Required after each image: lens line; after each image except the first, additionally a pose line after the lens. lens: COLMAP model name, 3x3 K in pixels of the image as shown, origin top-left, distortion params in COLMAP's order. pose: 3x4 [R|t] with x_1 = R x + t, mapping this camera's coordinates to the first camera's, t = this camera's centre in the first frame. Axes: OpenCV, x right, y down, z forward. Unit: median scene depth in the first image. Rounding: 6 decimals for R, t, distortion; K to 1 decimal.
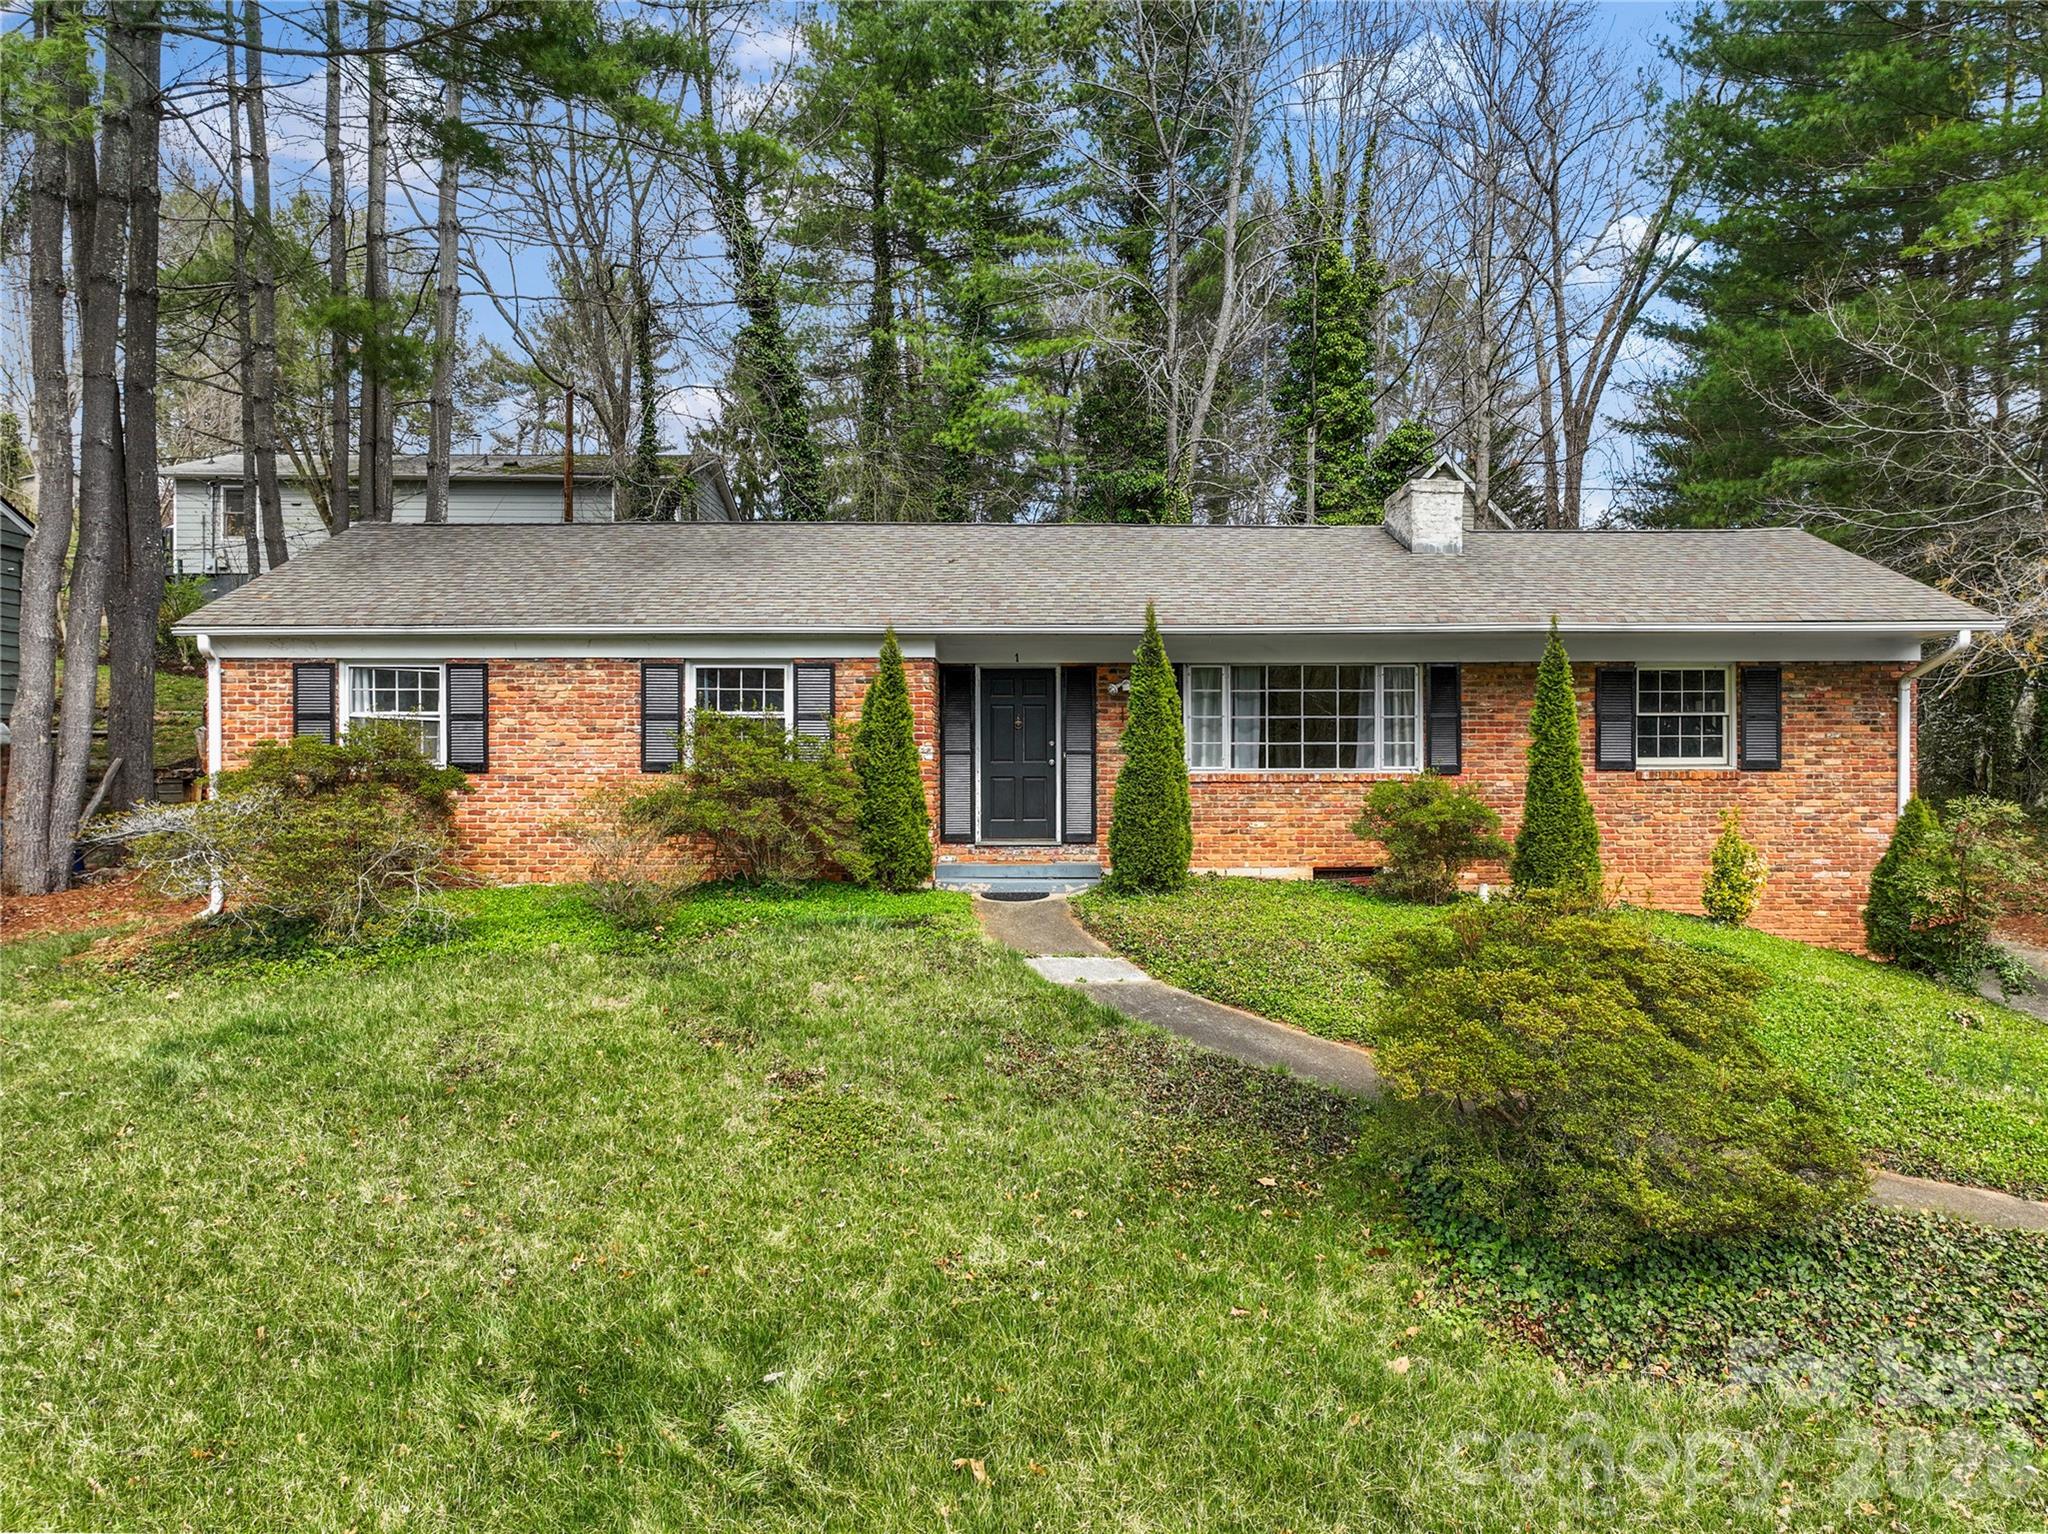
lens RADIAL K [[1501.0, 0, 1026.3], [0, 1501.0, 793.4], [0, 0, 1]] dist [0.004214, 0.024487]
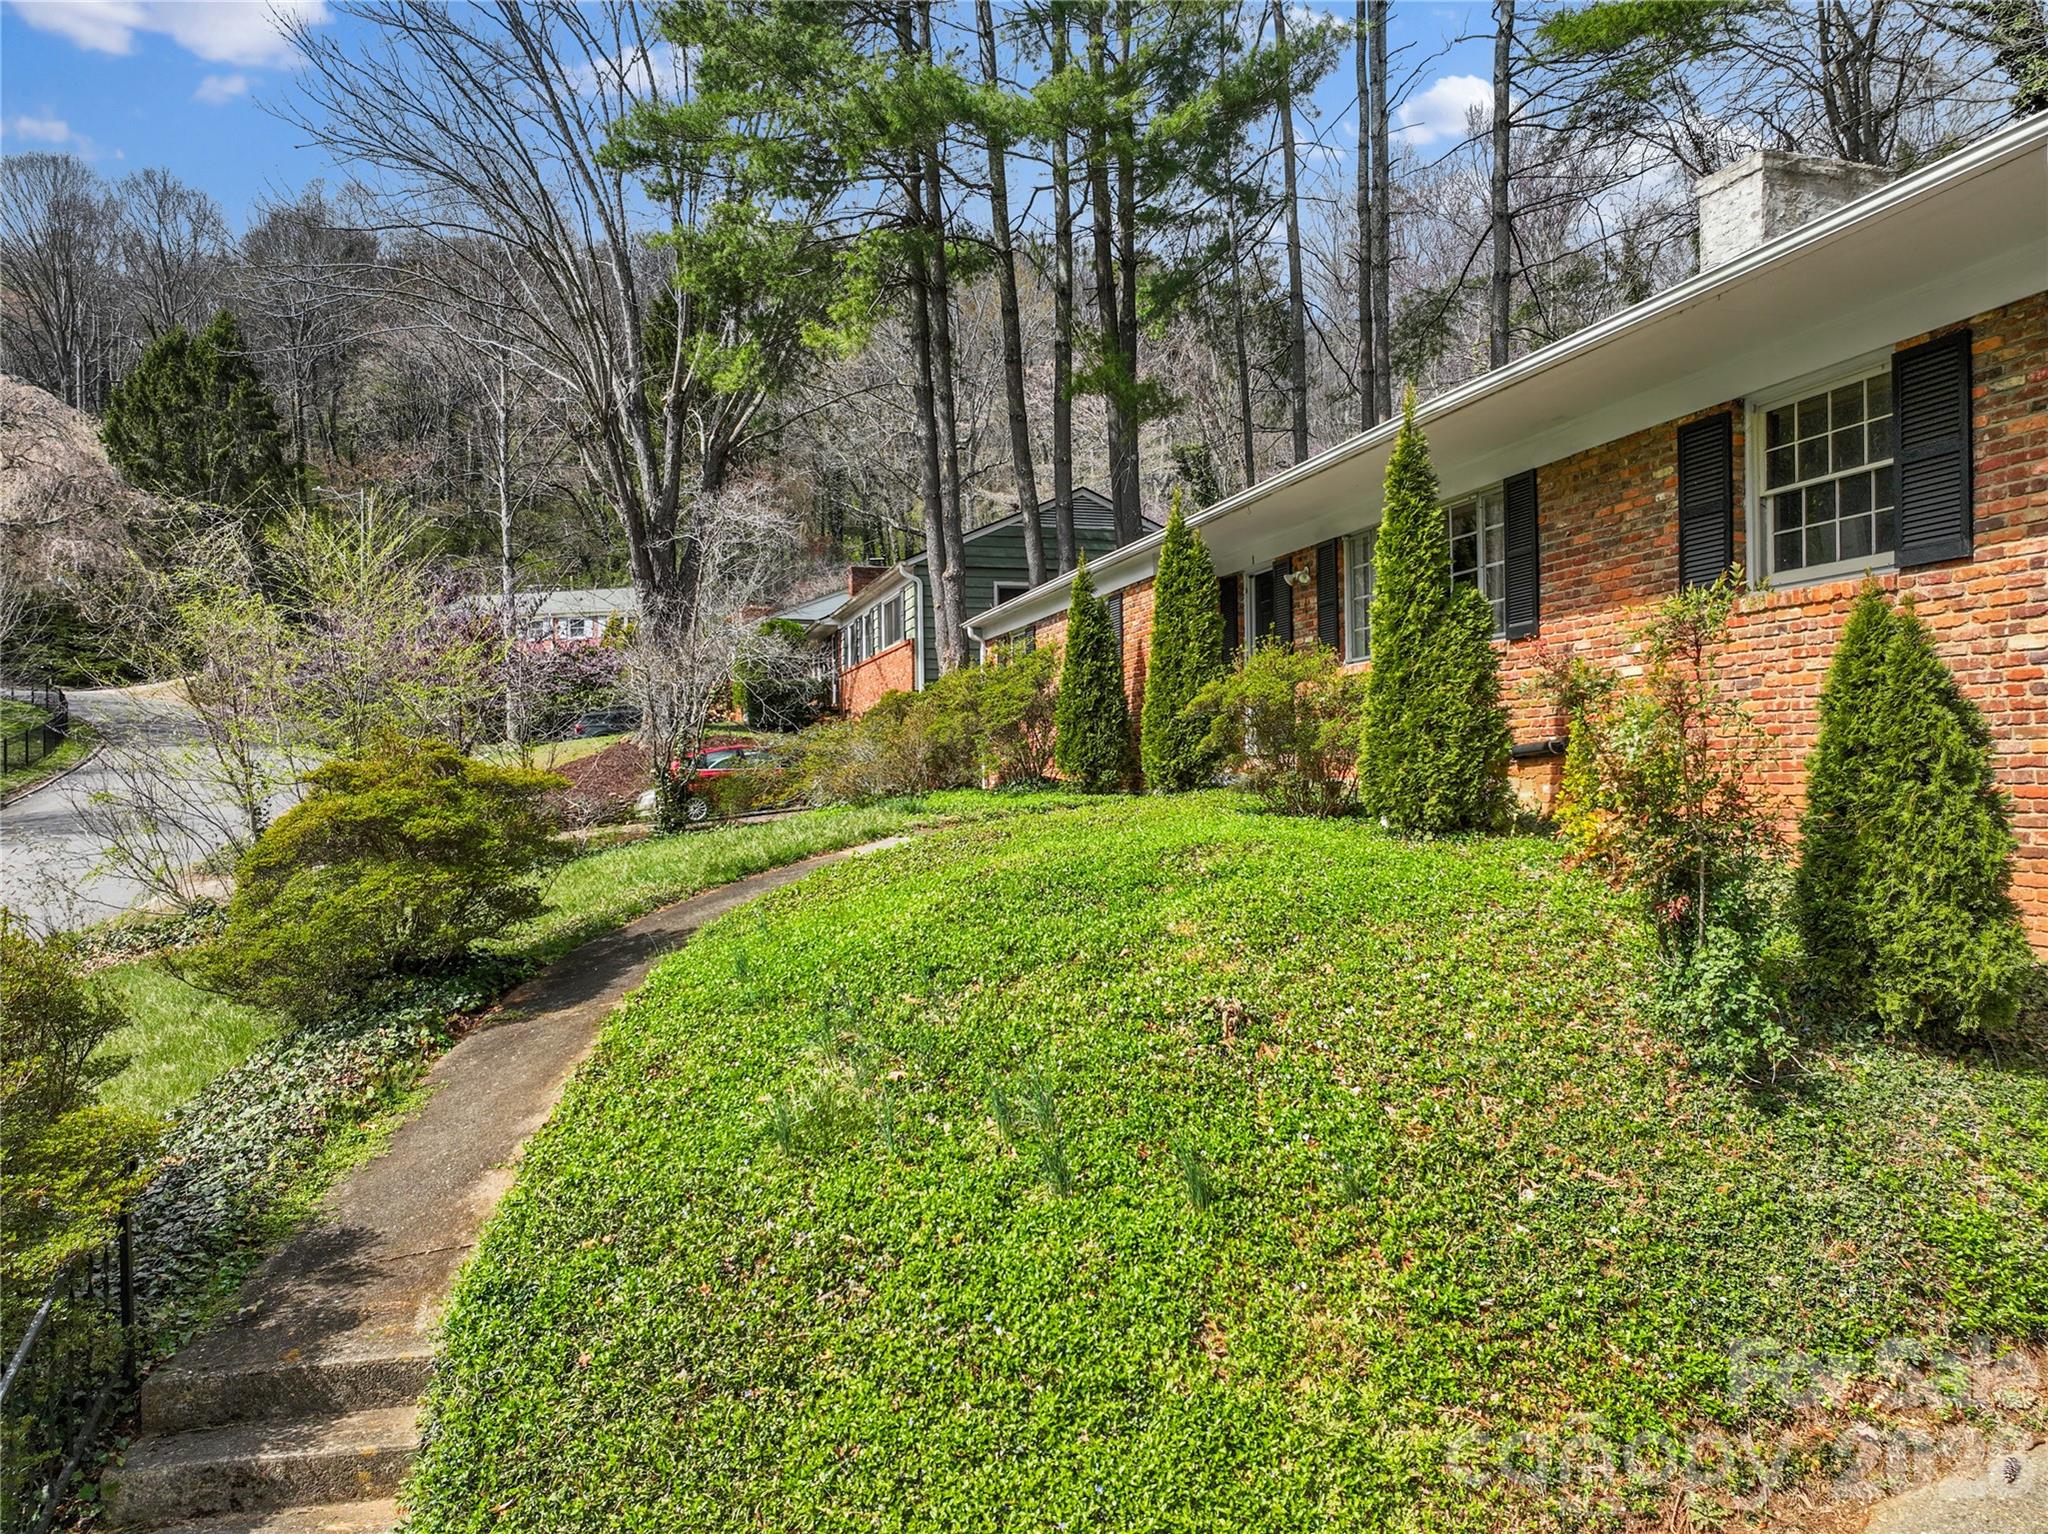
lens RADIAL K [[1445.7, 0, 1024.0], [0, 1445.7, 767.0], [0, 0, 1]] dist [0.002817, 0.031236]
pose [[0.268107, -0.010304, -0.963334, 0.844469], [-0.000893, 0.999940, -0.010944, 0.051952], [0.963389, 0.003794, 0.268082, 0.609626]]
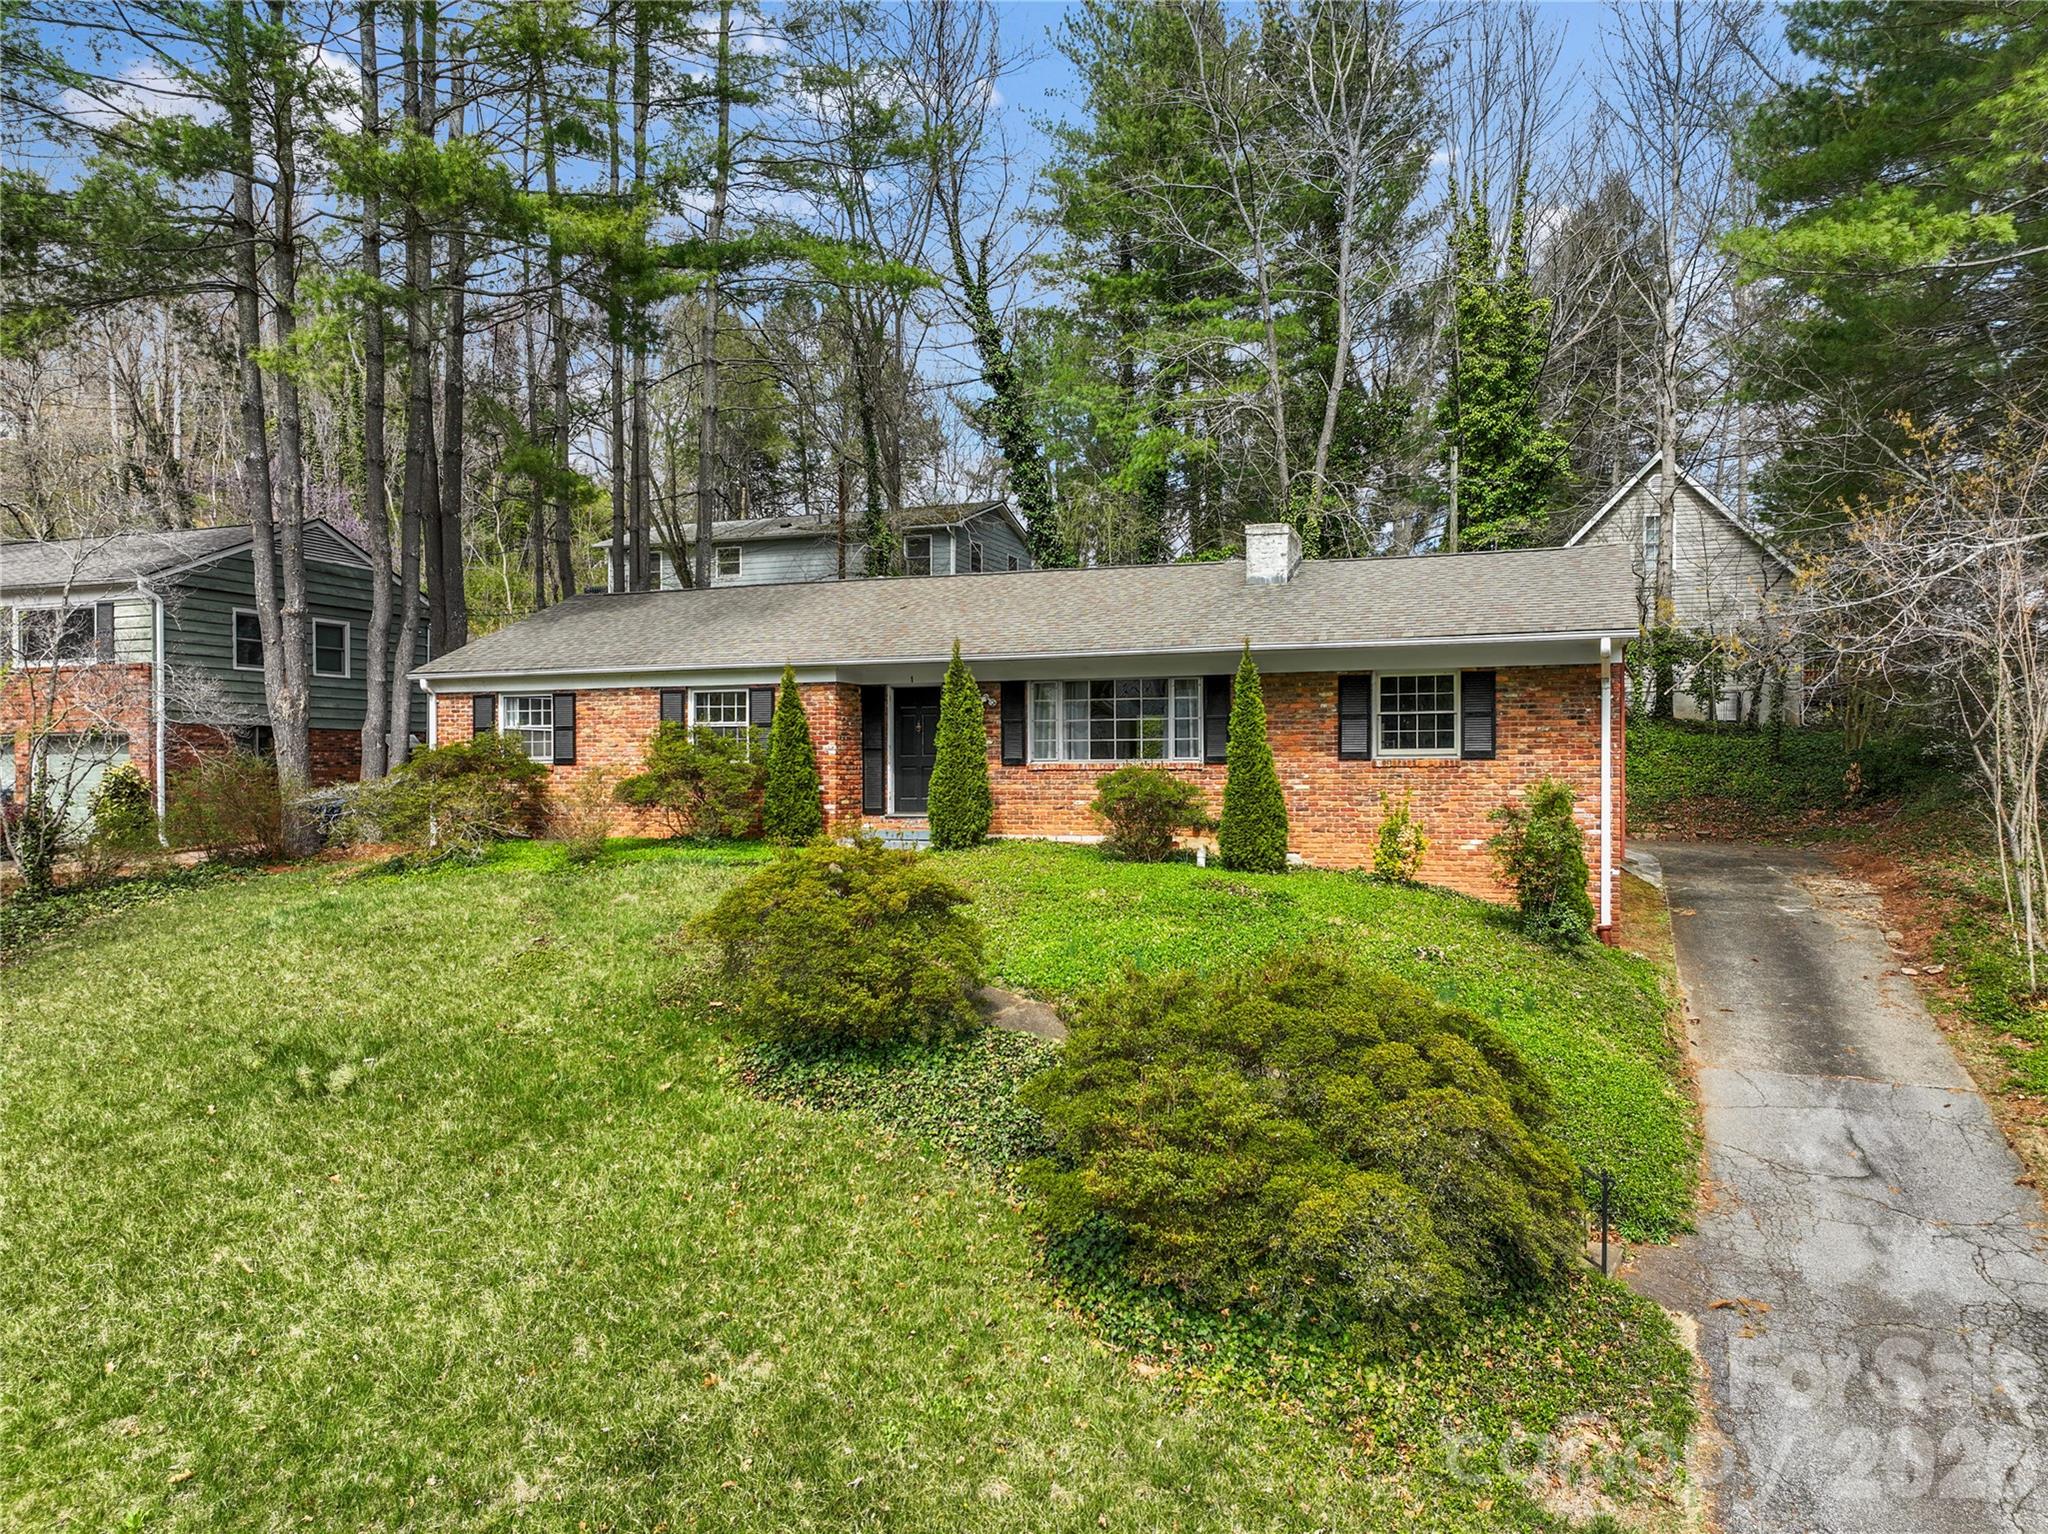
lens RADIAL K [[1501.0, 0, 1026.3], [0, 1501.0, 793.4], [0, 0, 1]] dist [0.004214, 0.024487]
pose [[0.930077, 0.003295, -0.367349, 0.592049], [-0.003156, 0.999995, 0.000978, 0.011697], [0.367351, 0.000249, 0.930082, -0.232022]]
